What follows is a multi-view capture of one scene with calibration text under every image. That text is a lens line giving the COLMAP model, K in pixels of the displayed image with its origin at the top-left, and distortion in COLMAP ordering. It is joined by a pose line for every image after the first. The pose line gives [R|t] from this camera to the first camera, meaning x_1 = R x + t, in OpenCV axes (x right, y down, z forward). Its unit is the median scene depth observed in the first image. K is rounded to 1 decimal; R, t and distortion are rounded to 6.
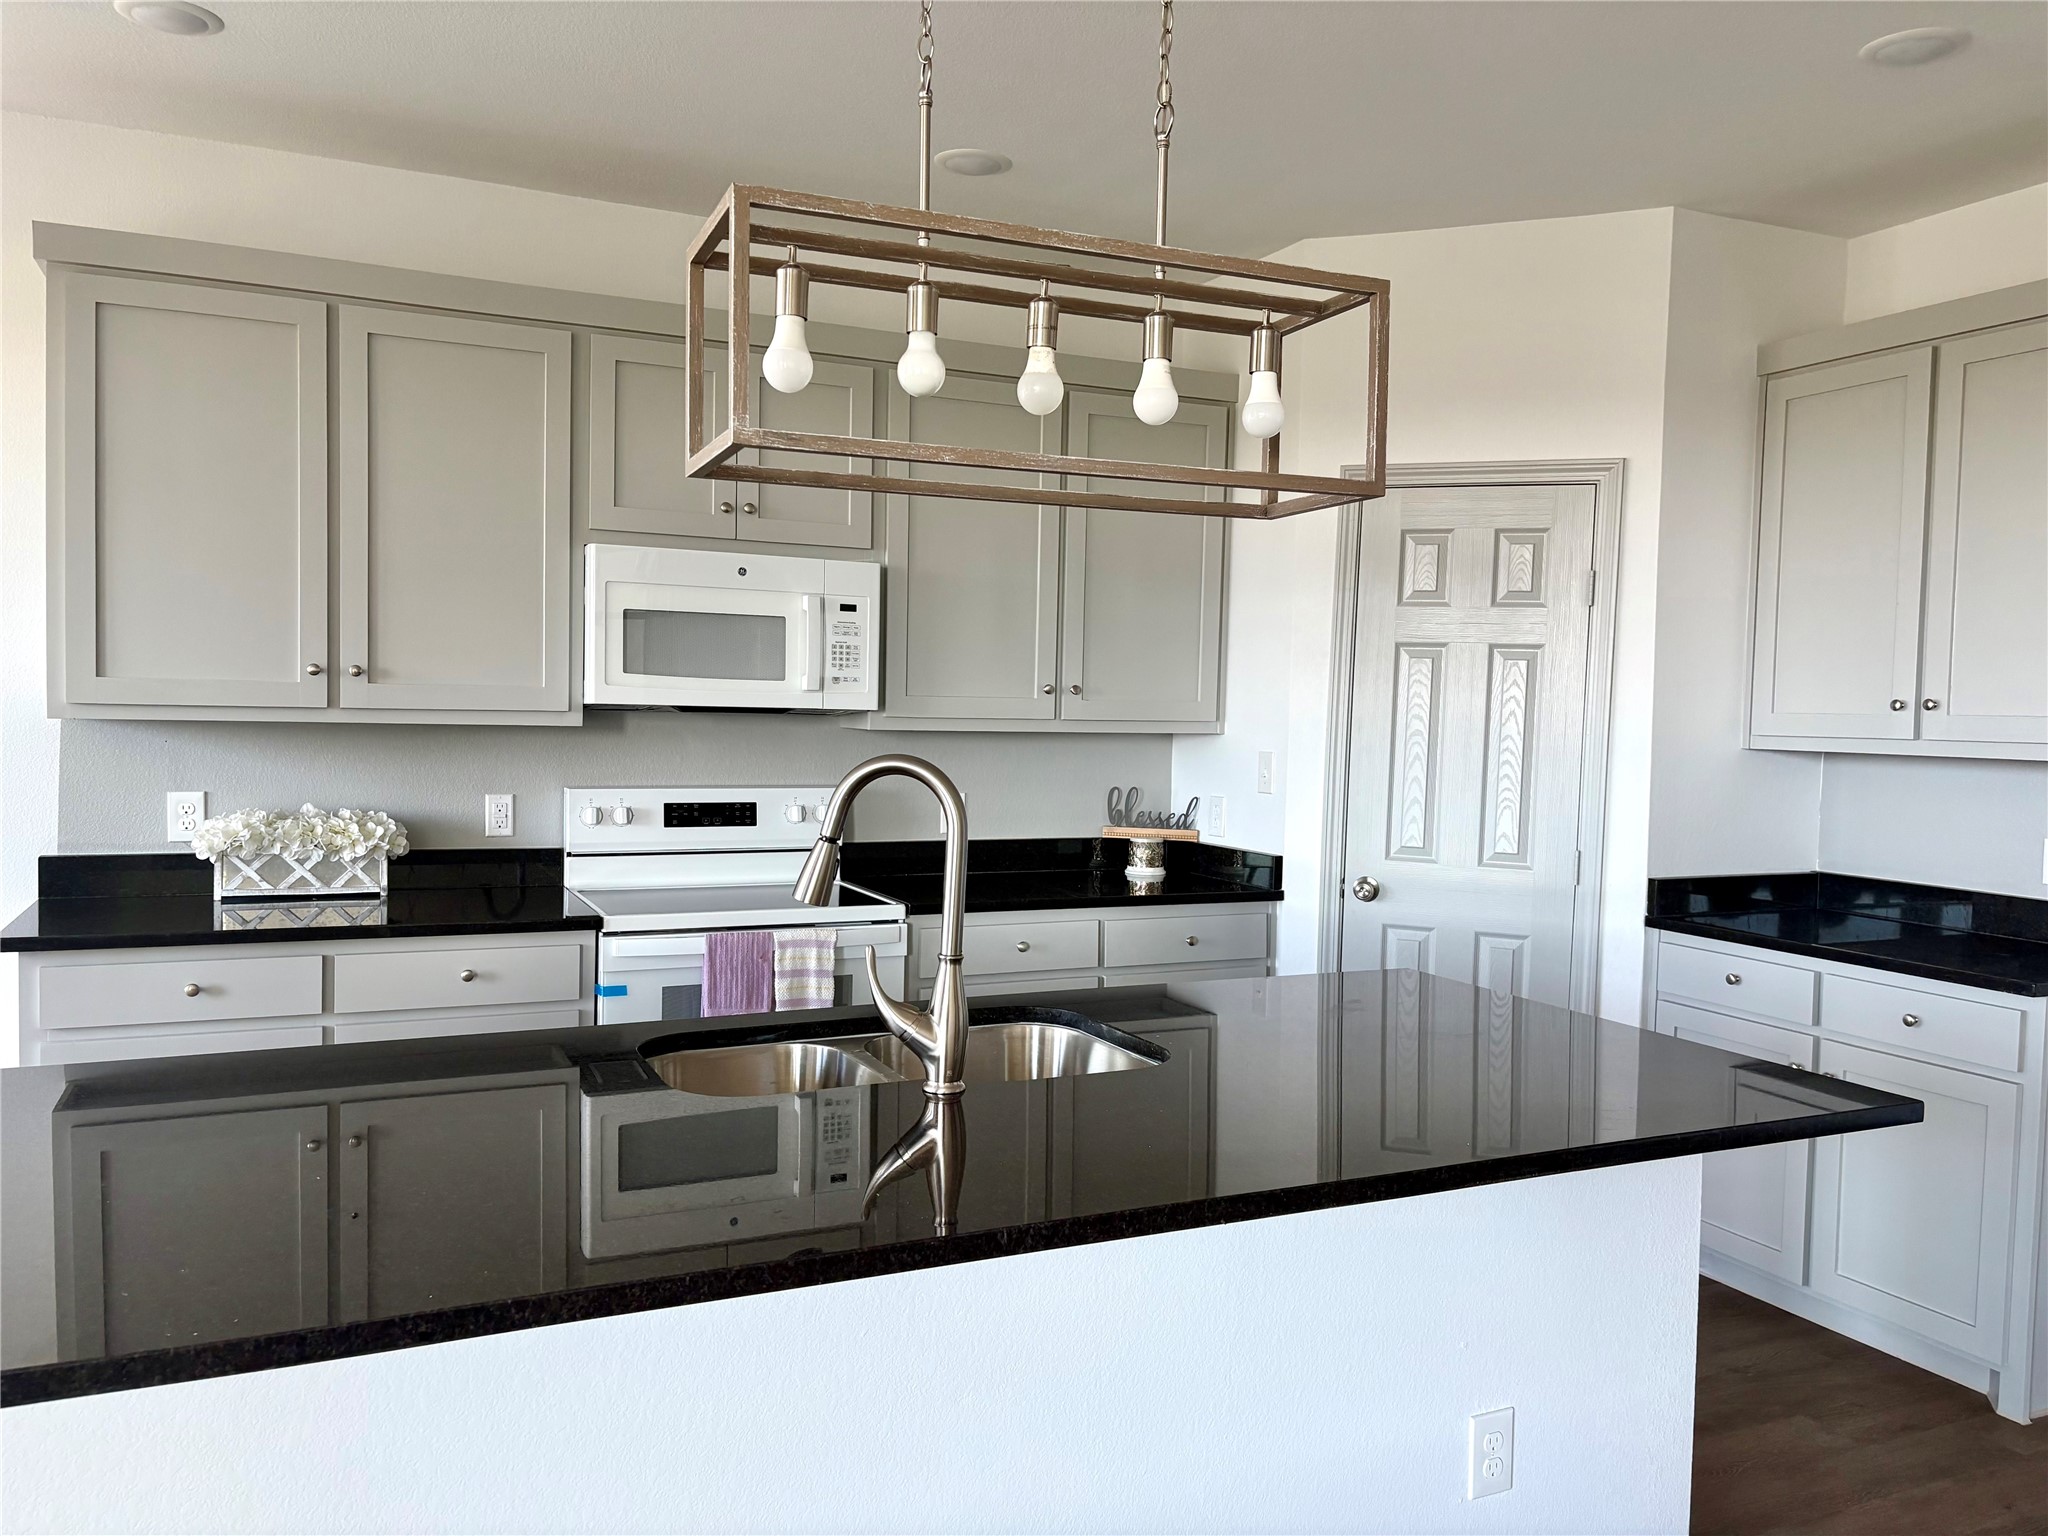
lens RADIAL K [[1574.3, 0, 1024.0], [0, 1574.3, 768.0], [0, 0, 1]] dist [0.093993, -0.079166]
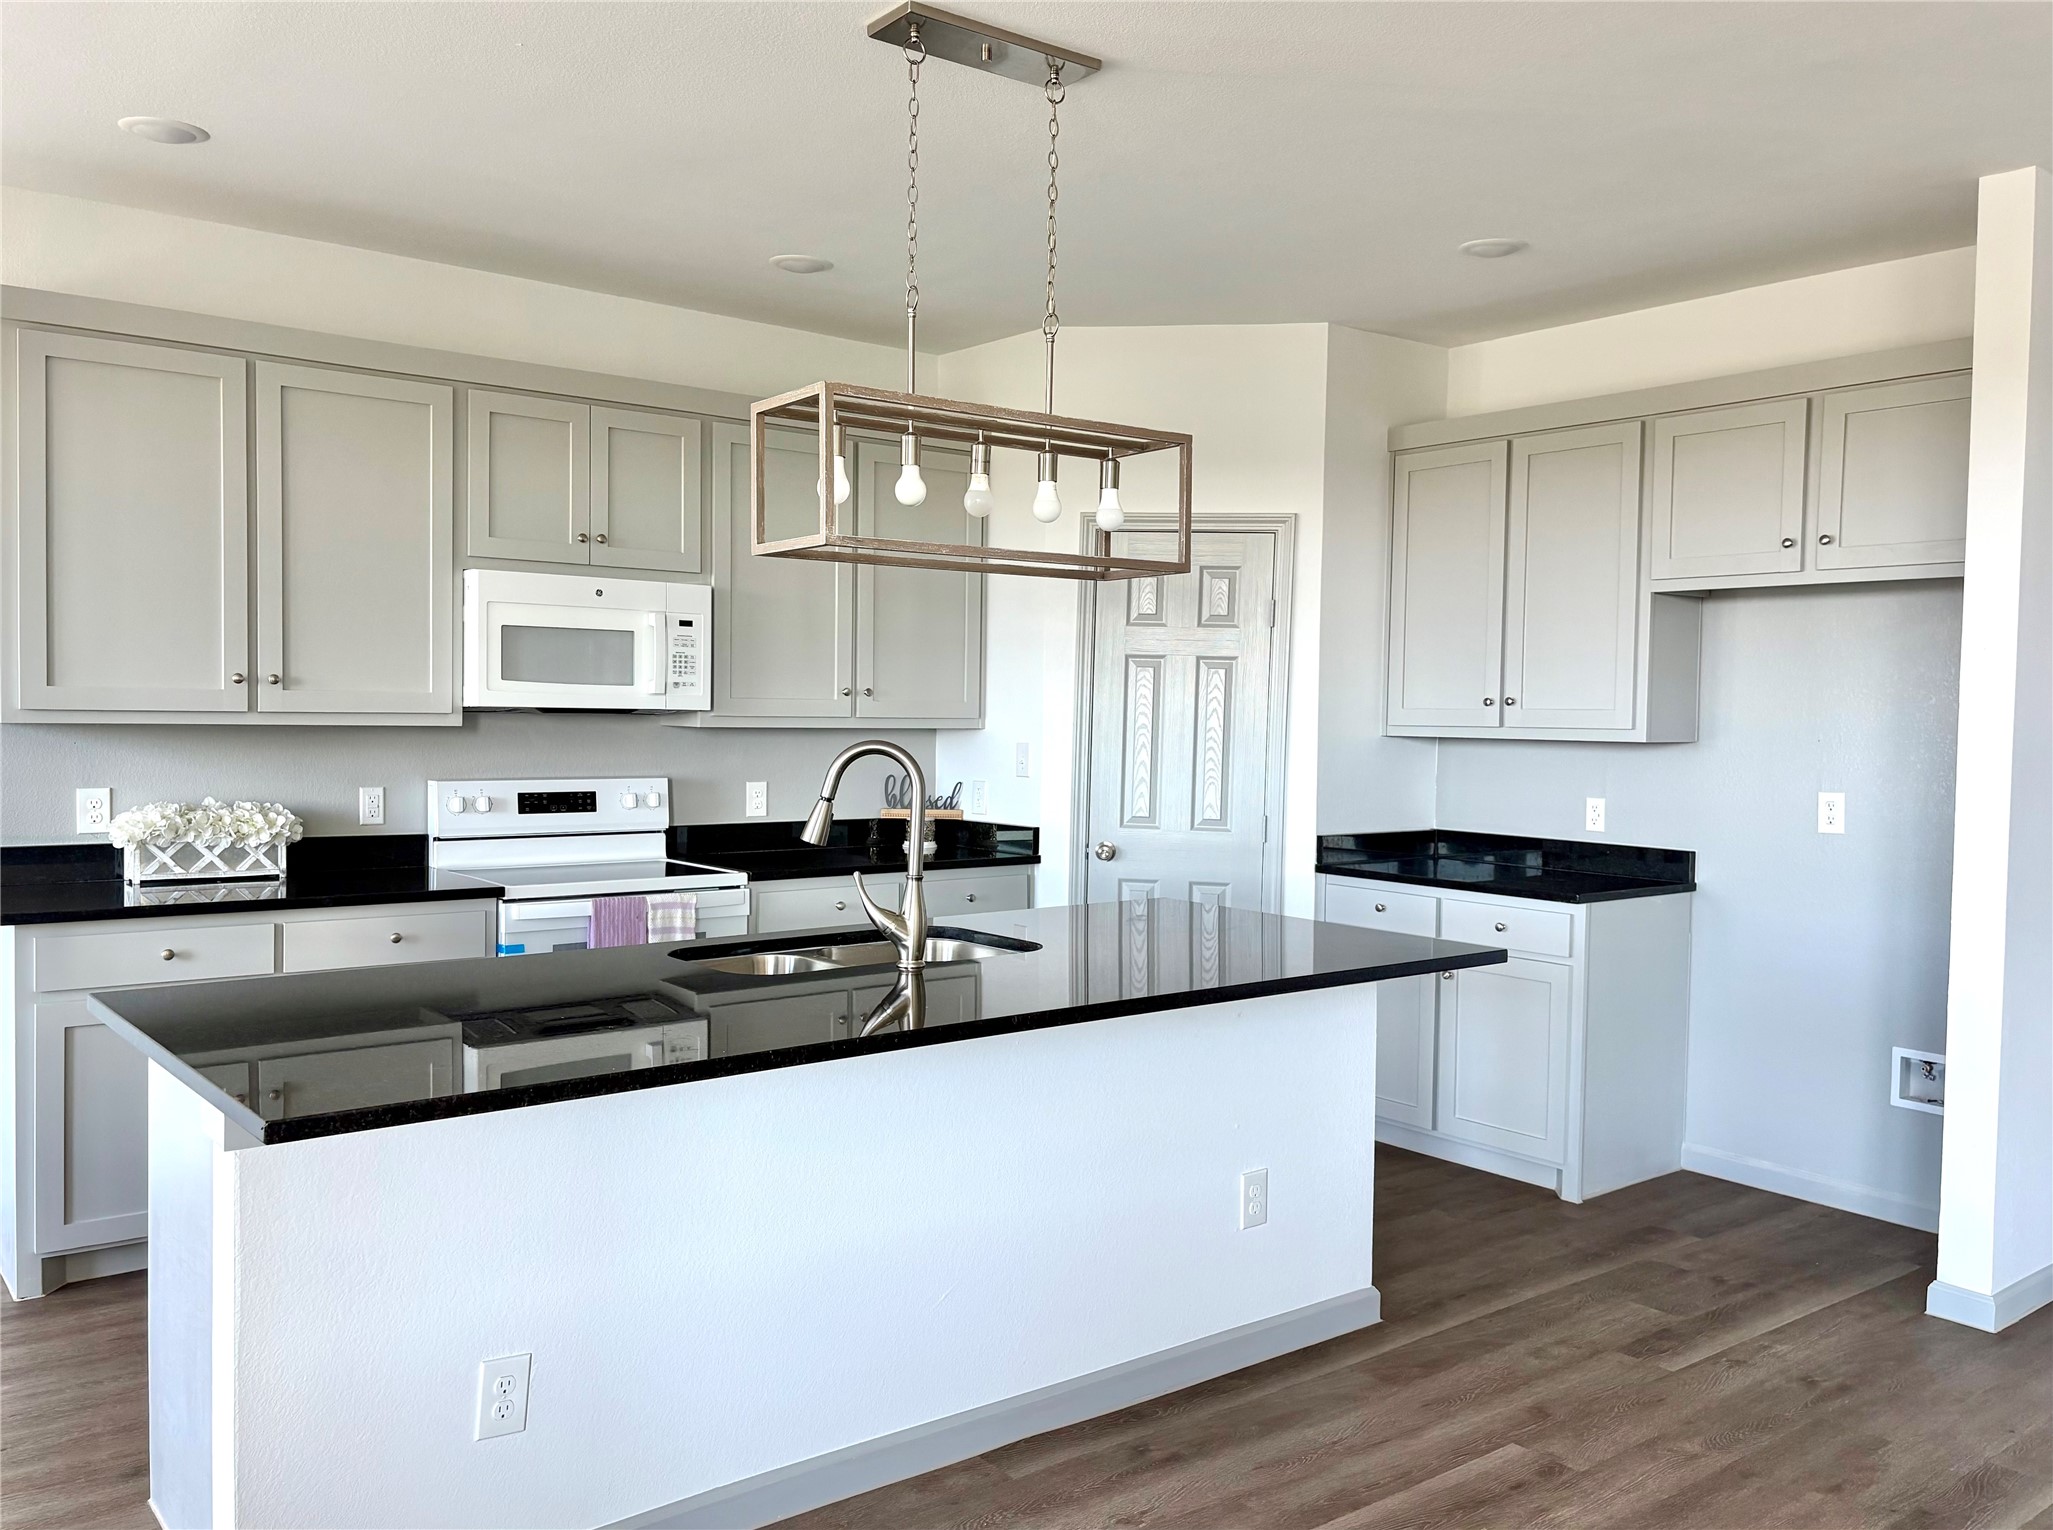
lens RADIAL K [[1657.0, 0, 1026.5], [0, 1657.0, 765.0], [0, 0, 1]] dist [0.221456, -0.402452]
pose [[0.973402, -0.014819, 0.228622, -0.159419], [0.015372, 0.999882, -0.000636, 0.009063], [-0.228586, 0.004133, 0.973515, -0.289650]]
